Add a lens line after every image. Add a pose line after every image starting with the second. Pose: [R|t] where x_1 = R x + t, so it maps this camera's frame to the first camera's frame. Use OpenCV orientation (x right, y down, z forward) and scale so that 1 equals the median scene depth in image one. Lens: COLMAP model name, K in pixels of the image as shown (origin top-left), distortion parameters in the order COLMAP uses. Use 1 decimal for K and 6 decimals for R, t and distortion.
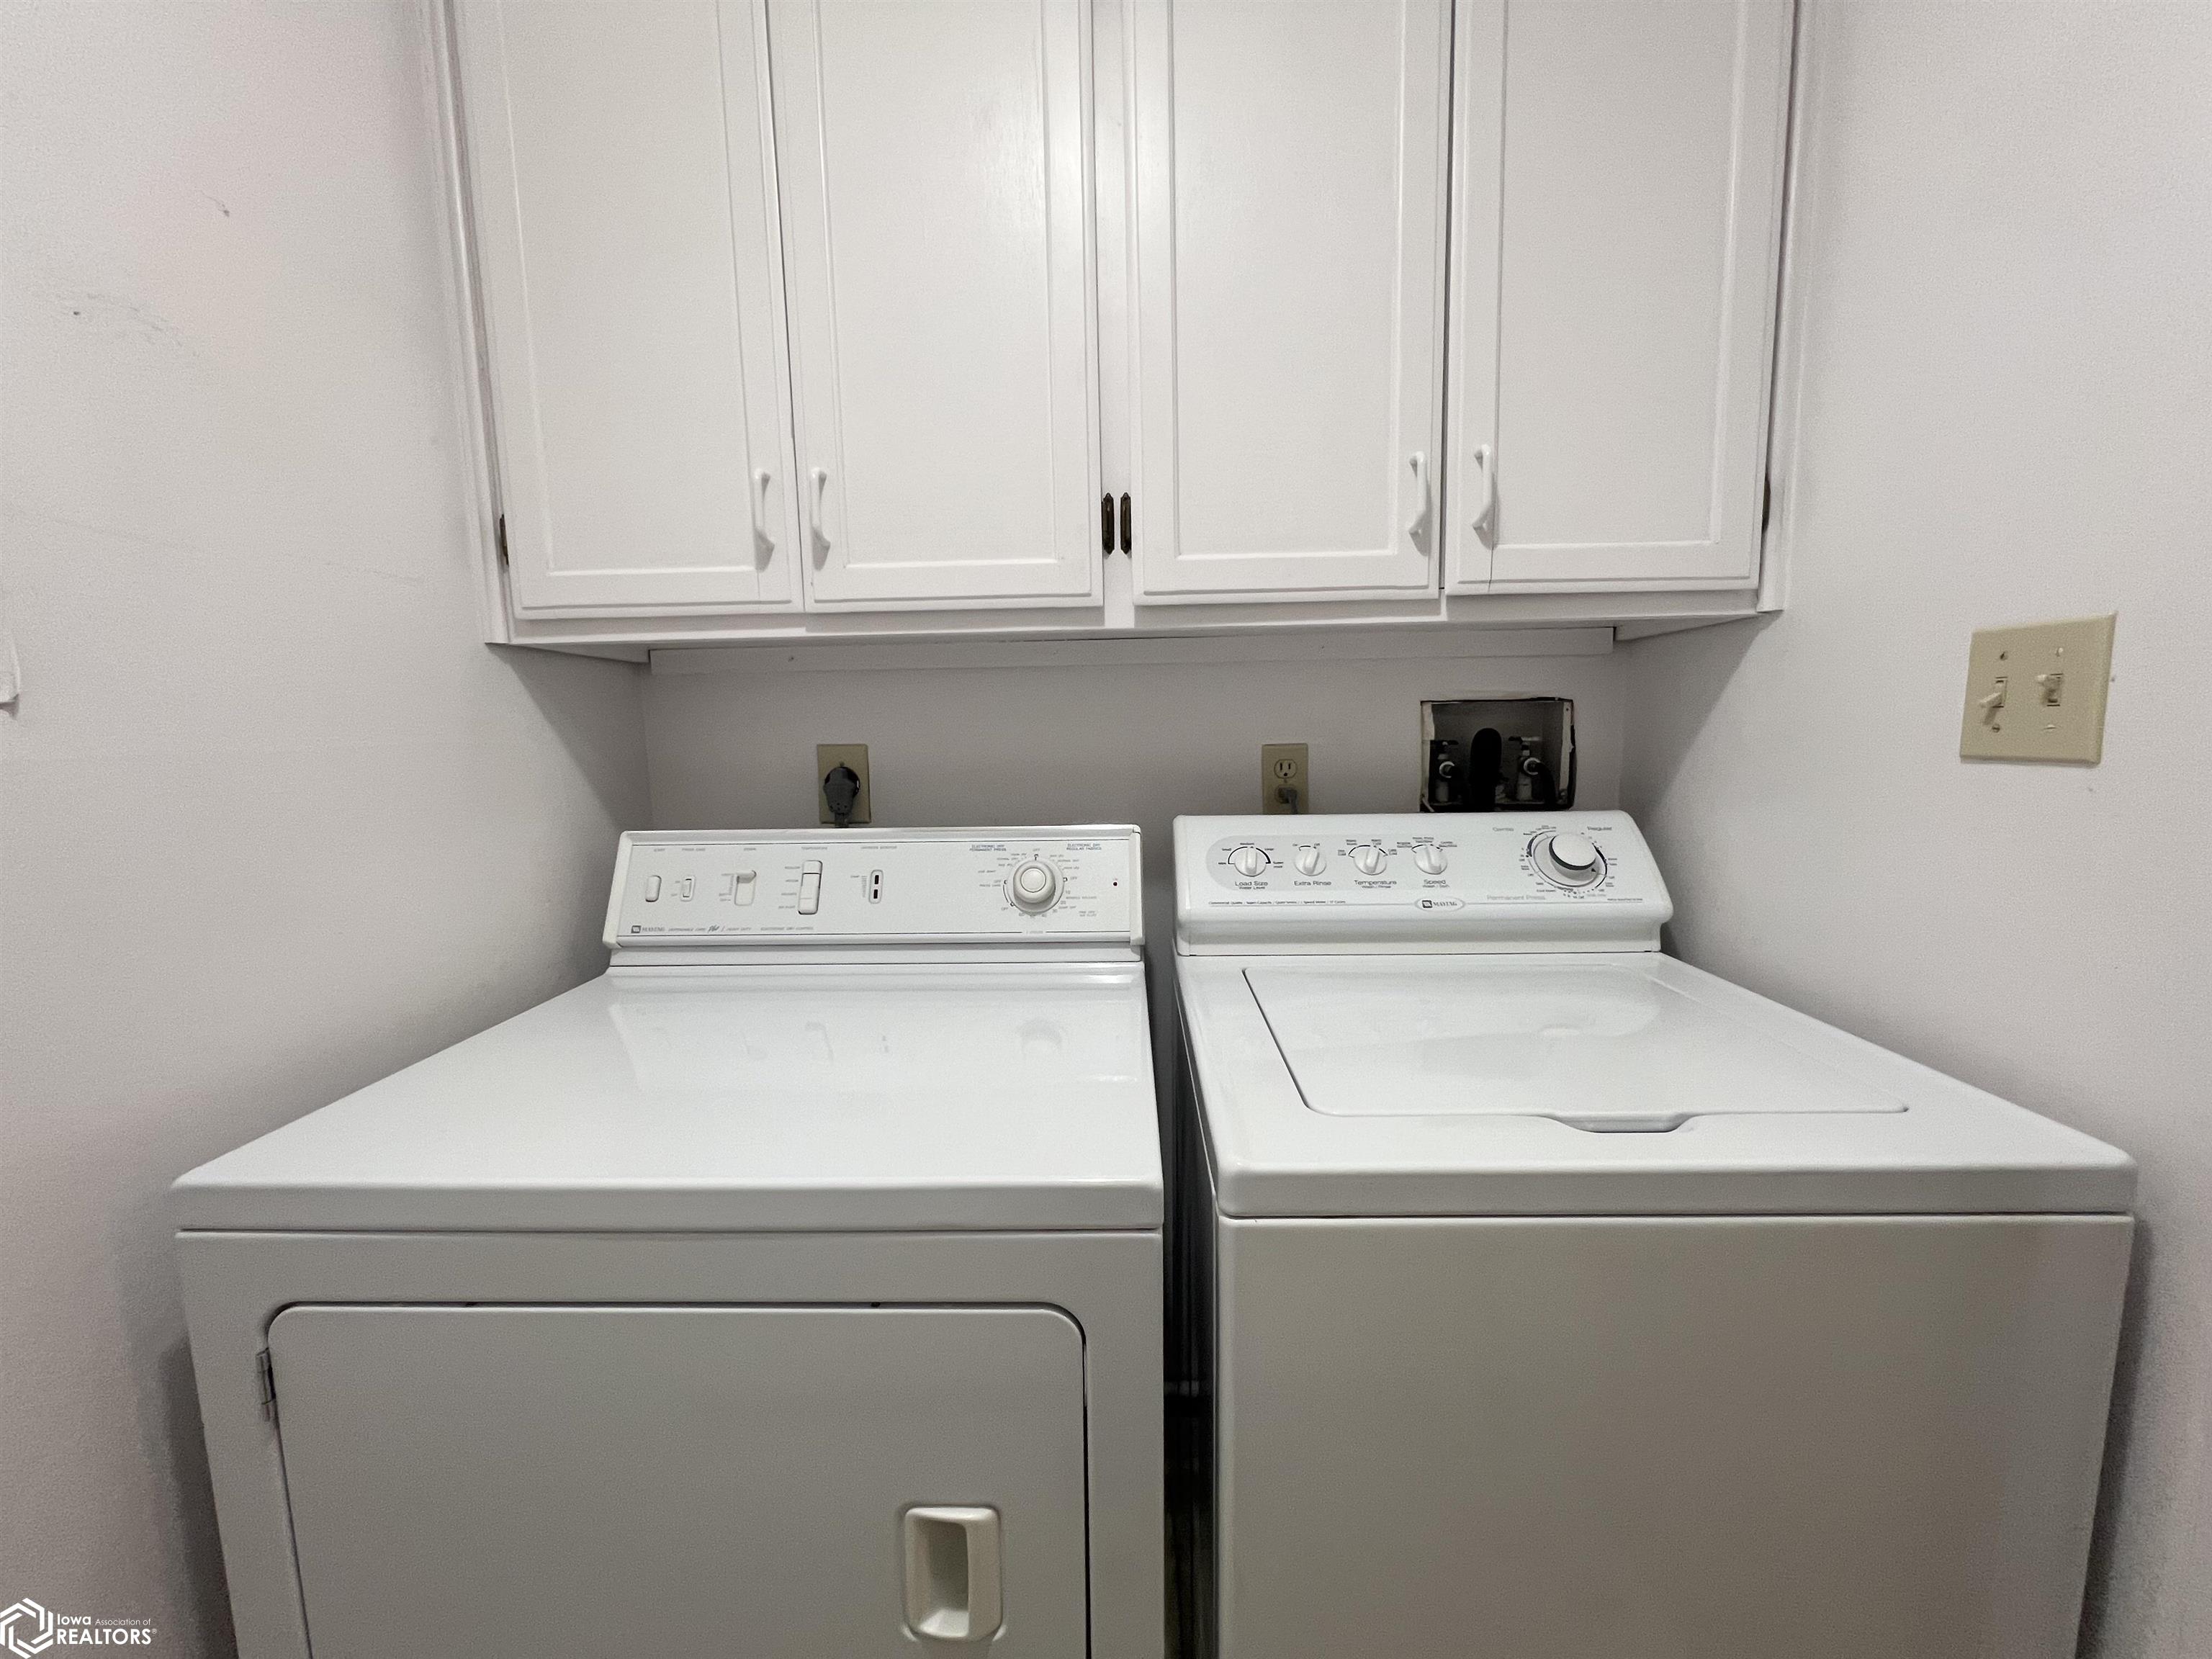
lens RADIAL K [[890.8, 0, 1110.8], [0, 890.8, 833.7], [0, 0, 1]] dist [0.001345, 0.000152]
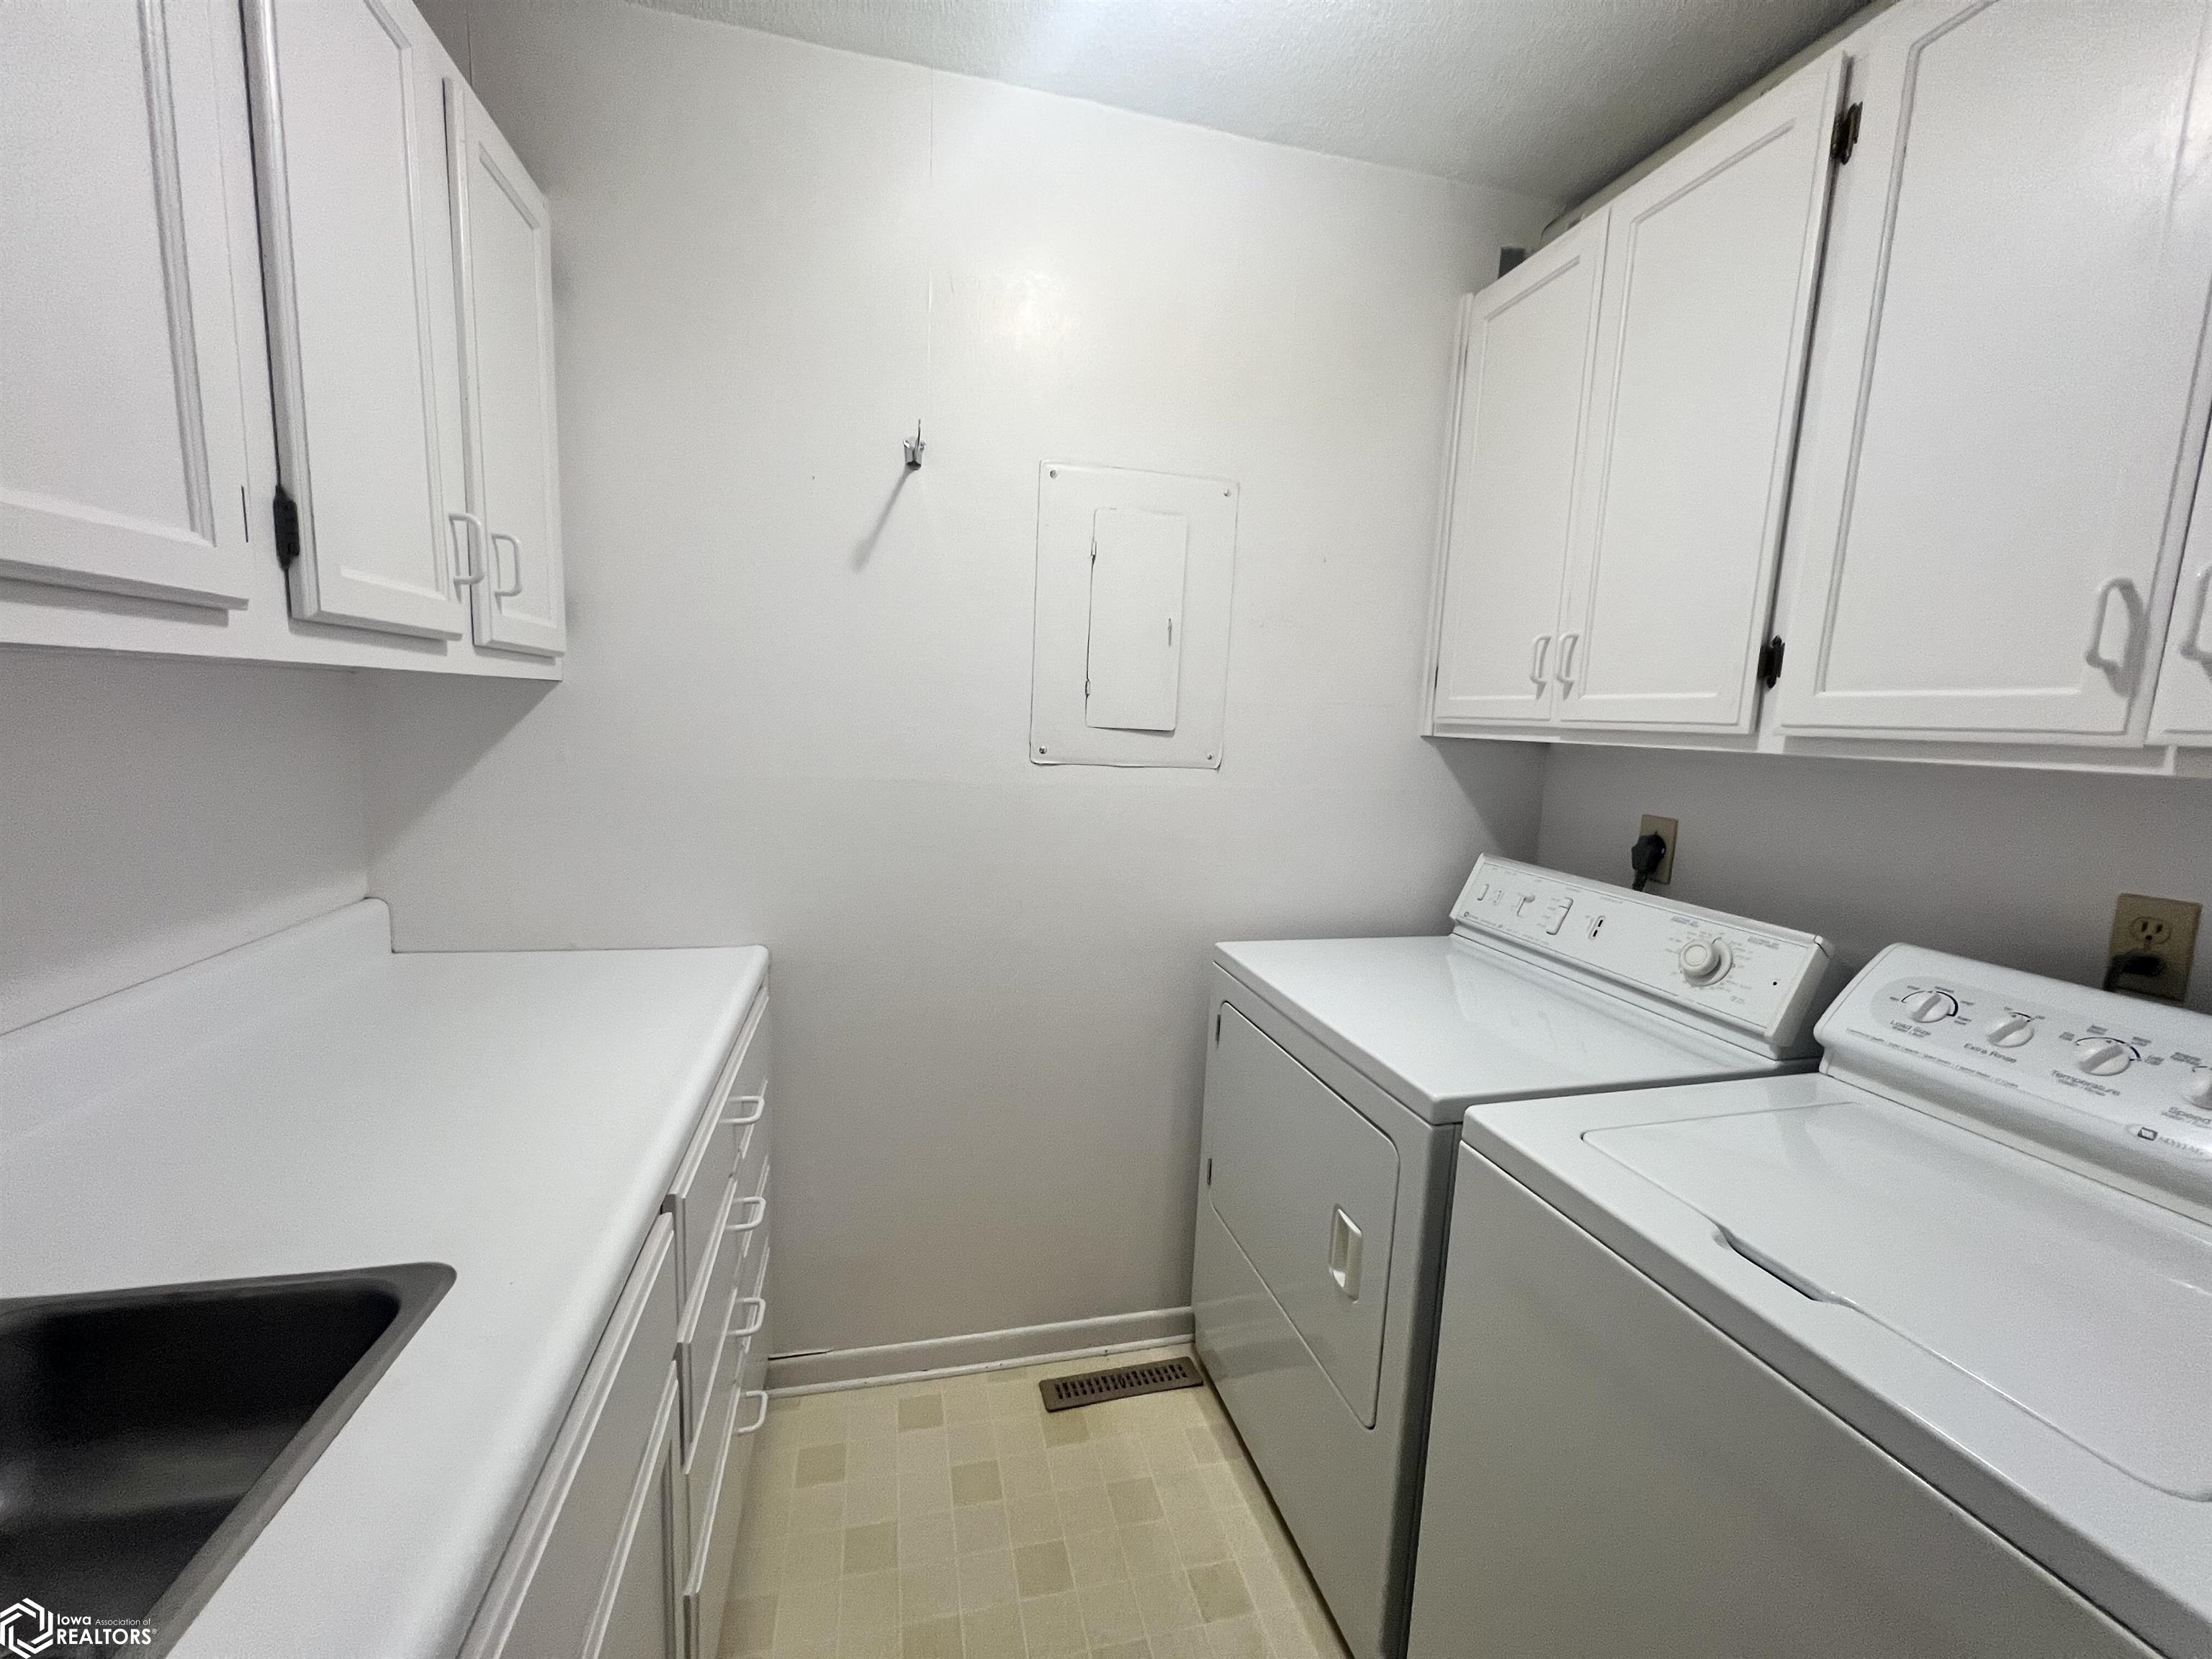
lens RADIAL K [[878.2, 0, 1106.0], [0, 878.2, 829.5], [0, 0, 1]] dist [0.000452, 0.000463]
pose [[0.279626, 0.153884, -0.947697, 0.768659], [-0.163570, 0.980277, 0.110912, -0.112664], [0.946073, 0.124000, 0.299282, -0.099314]]
